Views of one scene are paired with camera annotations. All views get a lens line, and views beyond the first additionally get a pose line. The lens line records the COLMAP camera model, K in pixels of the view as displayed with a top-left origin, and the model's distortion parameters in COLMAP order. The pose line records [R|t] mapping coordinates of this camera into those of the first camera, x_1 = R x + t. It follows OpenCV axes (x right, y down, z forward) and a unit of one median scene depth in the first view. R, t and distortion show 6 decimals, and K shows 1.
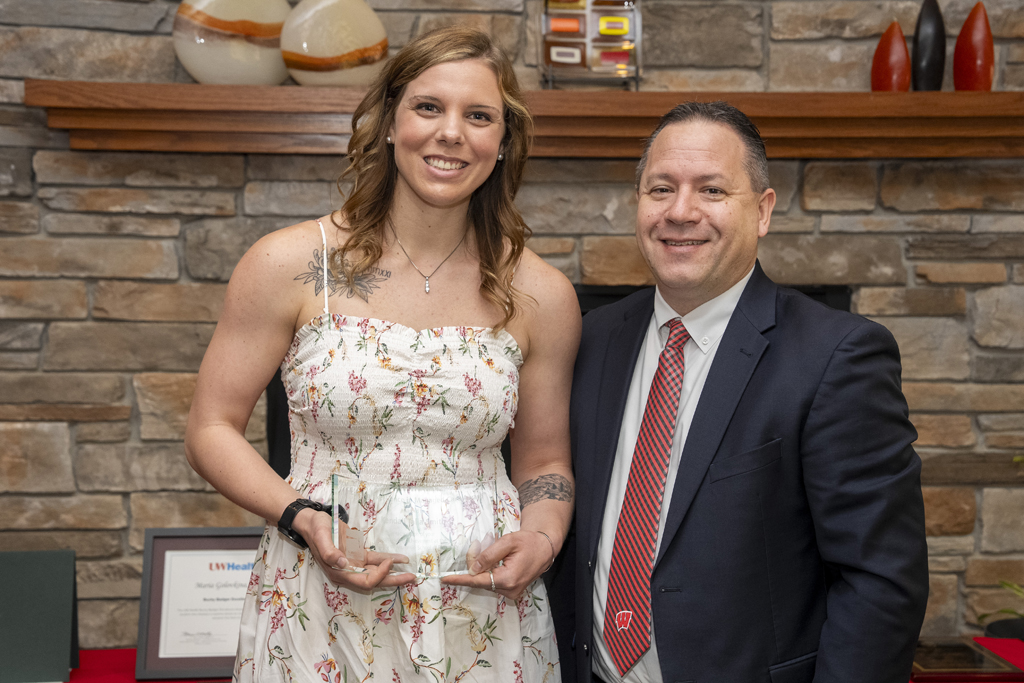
lens RADIAL K [[1604.8, 0, 502.8], [0, 1604.8, 339.5], [0, 0, 1]] dist [0.193176, 0.000000]
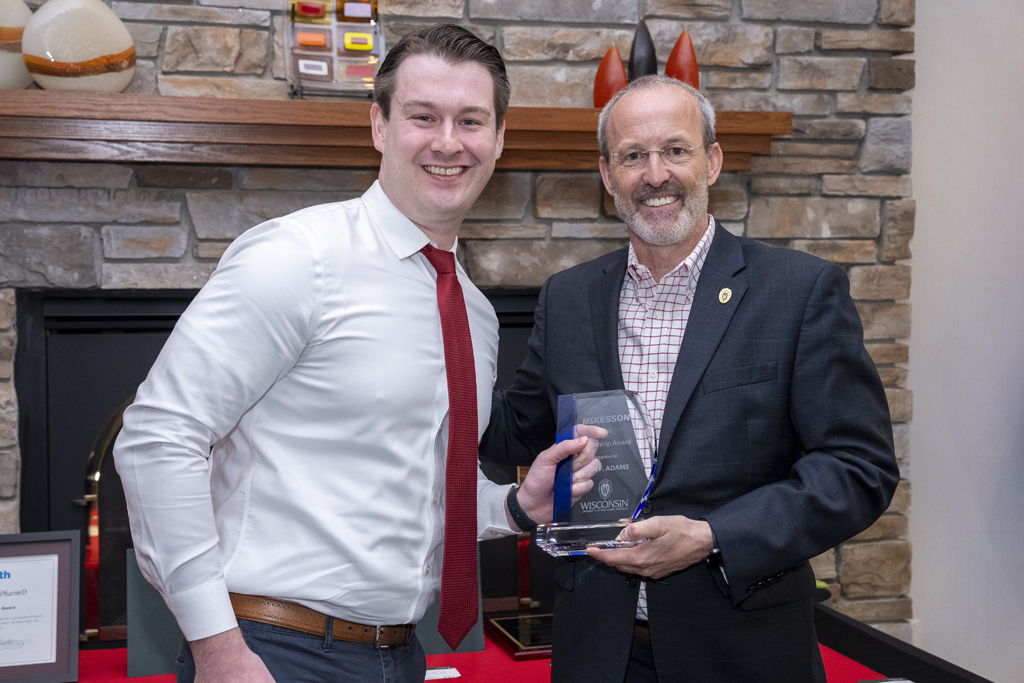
lens RADIAL K [[1357.1, 0, 496.6], [0, 1357.1, 354.6], [0, 0, 1]] dist [0.120565, 0.000000]
pose [[0.984486, -0.019944, 0.174326, -0.002045], [0.019348, 0.999800, 0.005117, 0.006819], [-0.174393, -0.001665, 0.984675, 0.103868]]
